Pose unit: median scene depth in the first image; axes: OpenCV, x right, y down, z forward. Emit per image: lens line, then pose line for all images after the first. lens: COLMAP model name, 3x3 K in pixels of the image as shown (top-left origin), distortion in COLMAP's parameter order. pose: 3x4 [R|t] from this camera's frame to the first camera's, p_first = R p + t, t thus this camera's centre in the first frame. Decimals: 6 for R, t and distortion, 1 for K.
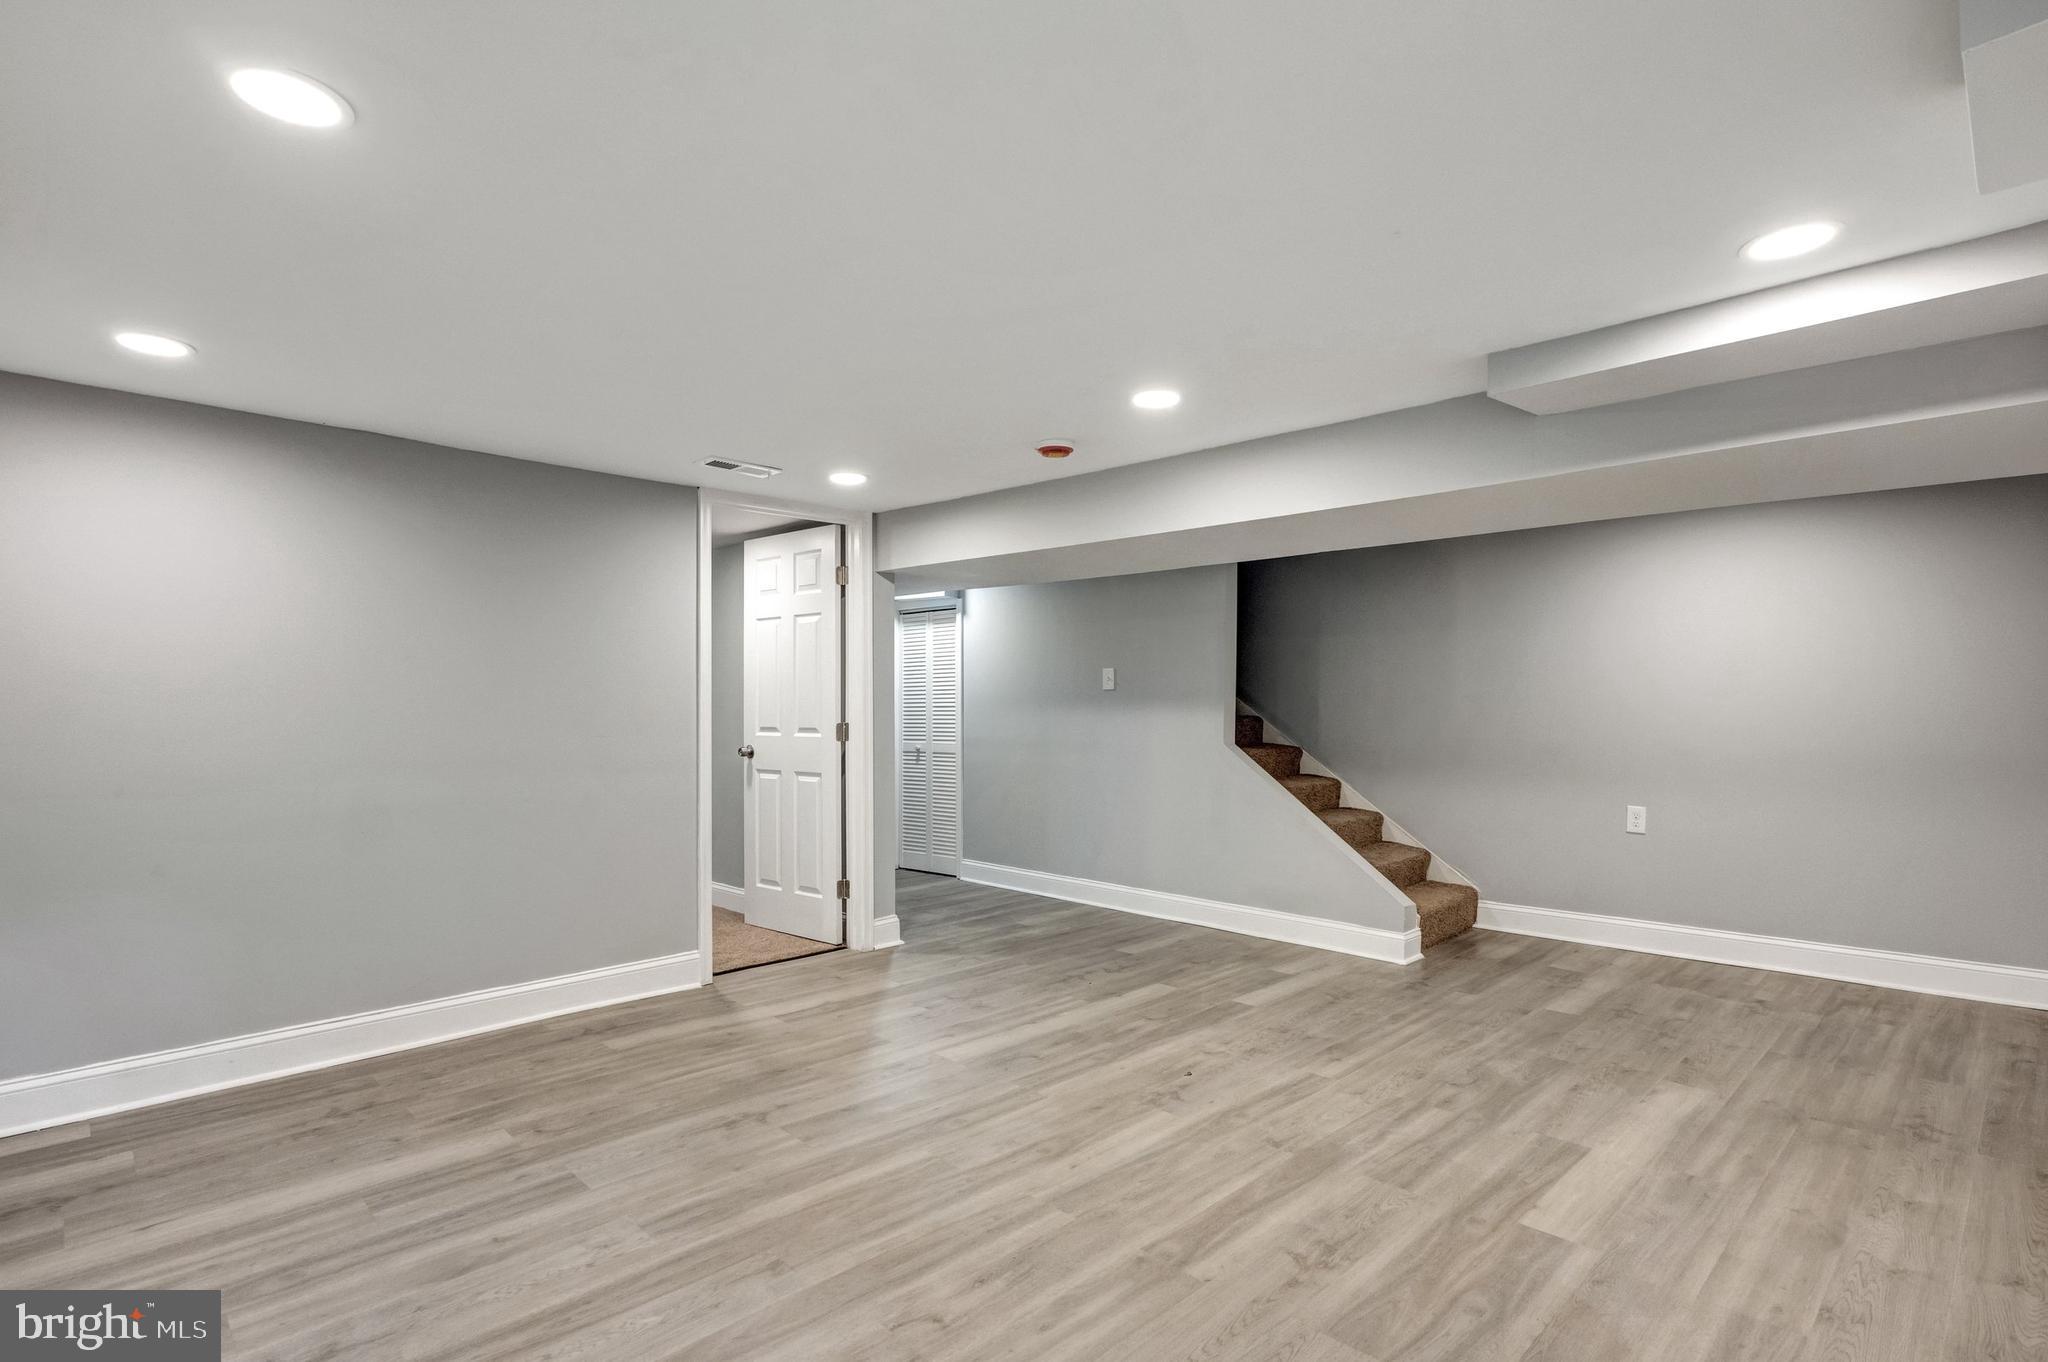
lens RADIAL K [[1037.3, 0, 1026.2], [0, 1037.3, 674.5], [0, 0, 1]] dist [0.003647, -0.000344]
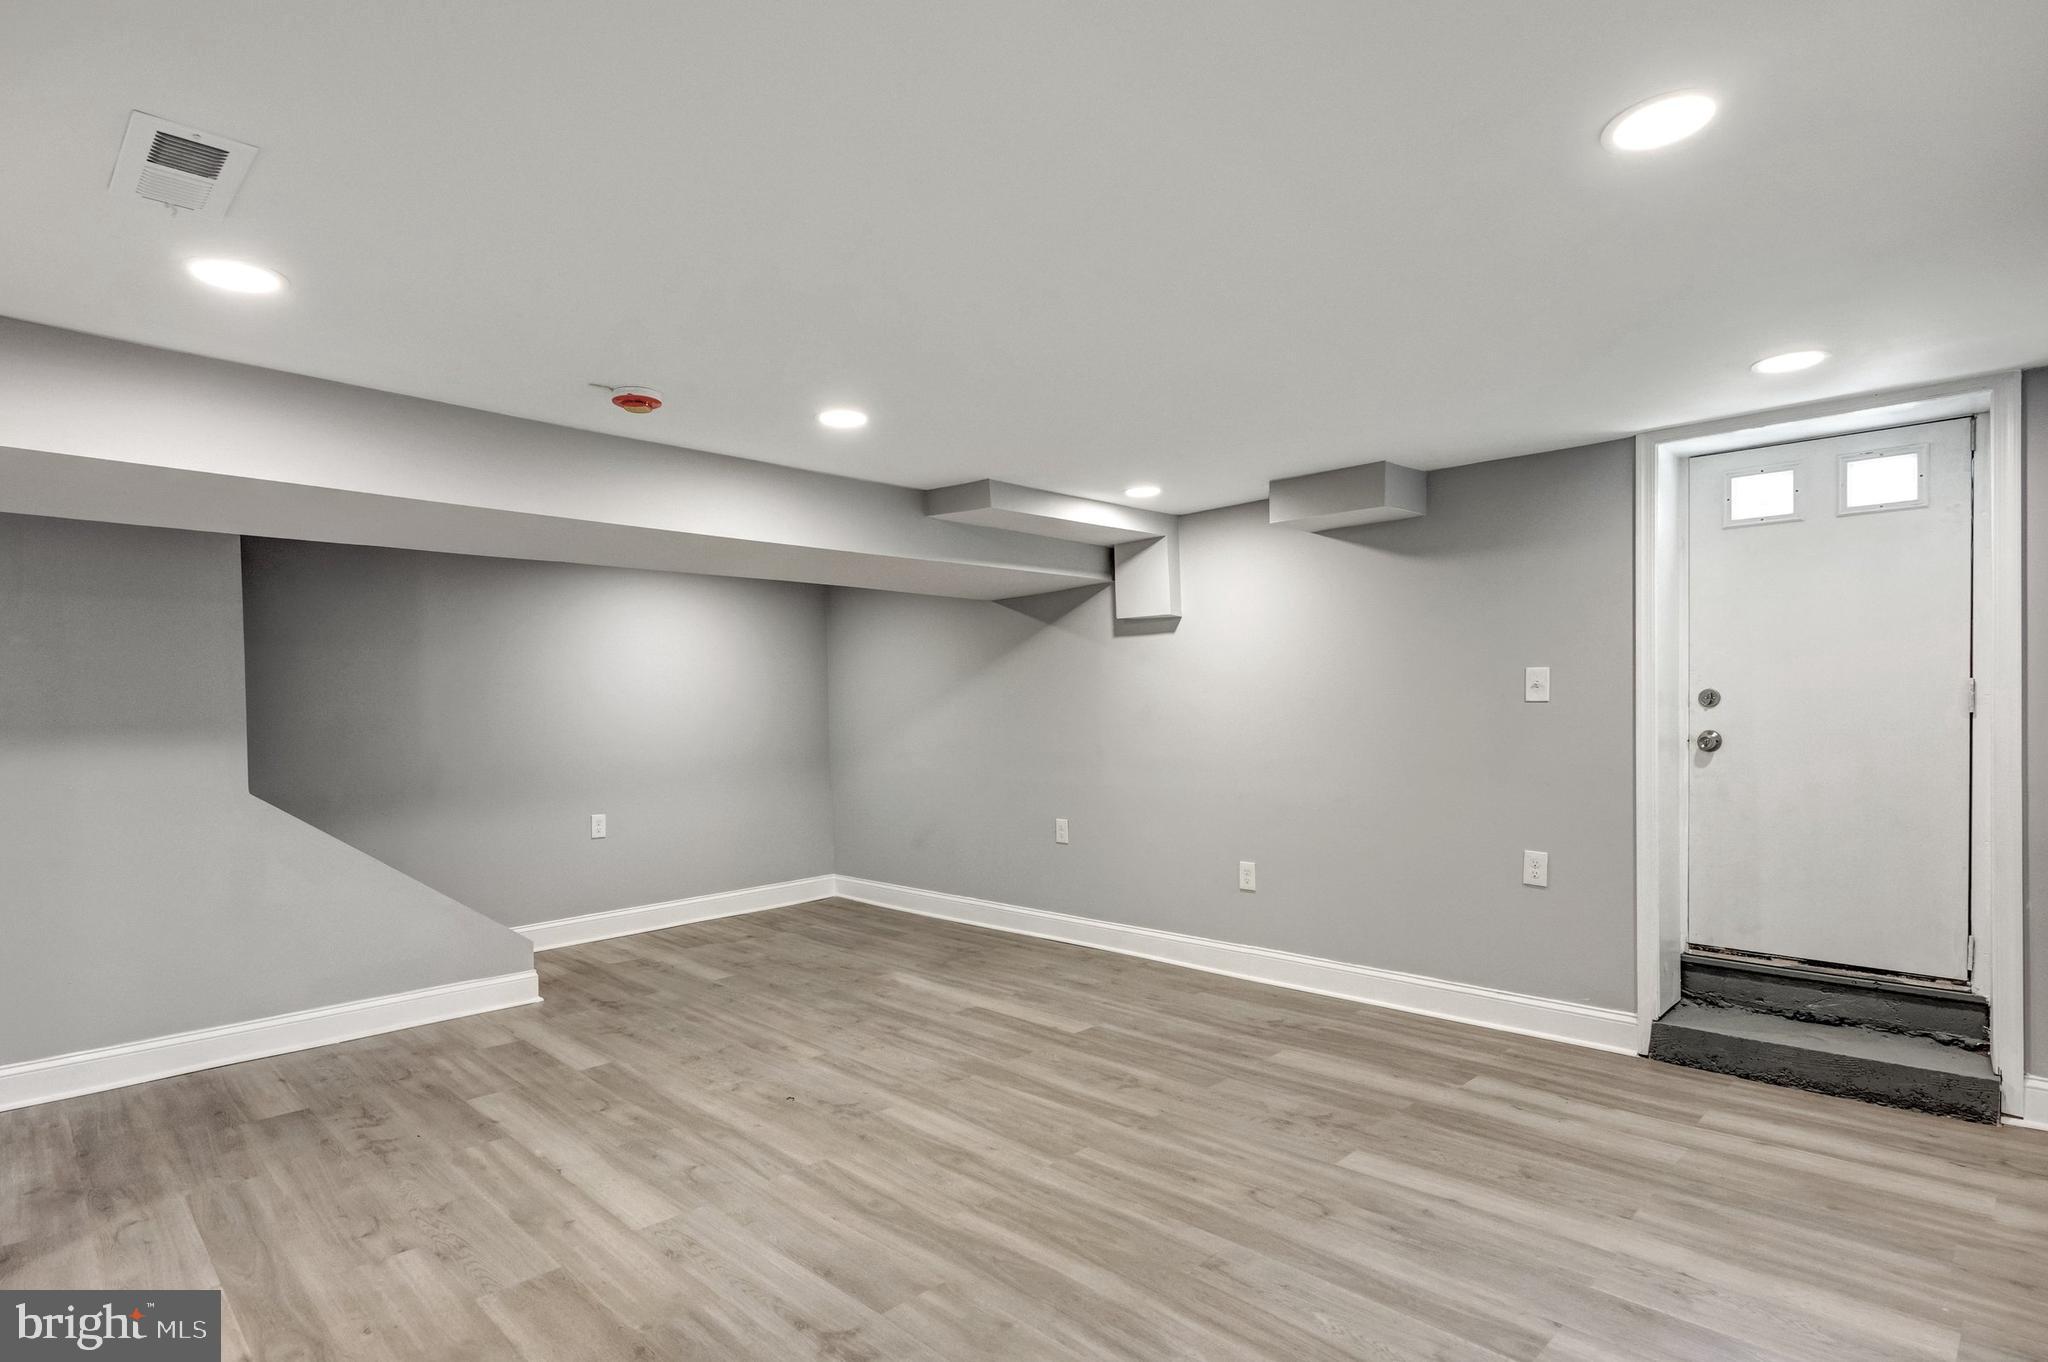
lens RADIAL K [[1037.3, 0, 1025.8], [0, 1037.3, 702.8], [0, 0, 1]] dist [0.003647, -0.000344]
pose [[-0.009977, 0.009653, 0.999904, -0.805959], [-0.003249, 0.999948, -0.009686, 0.017542], [-0.999945, -0.003346, -0.009945, 0.761143]]
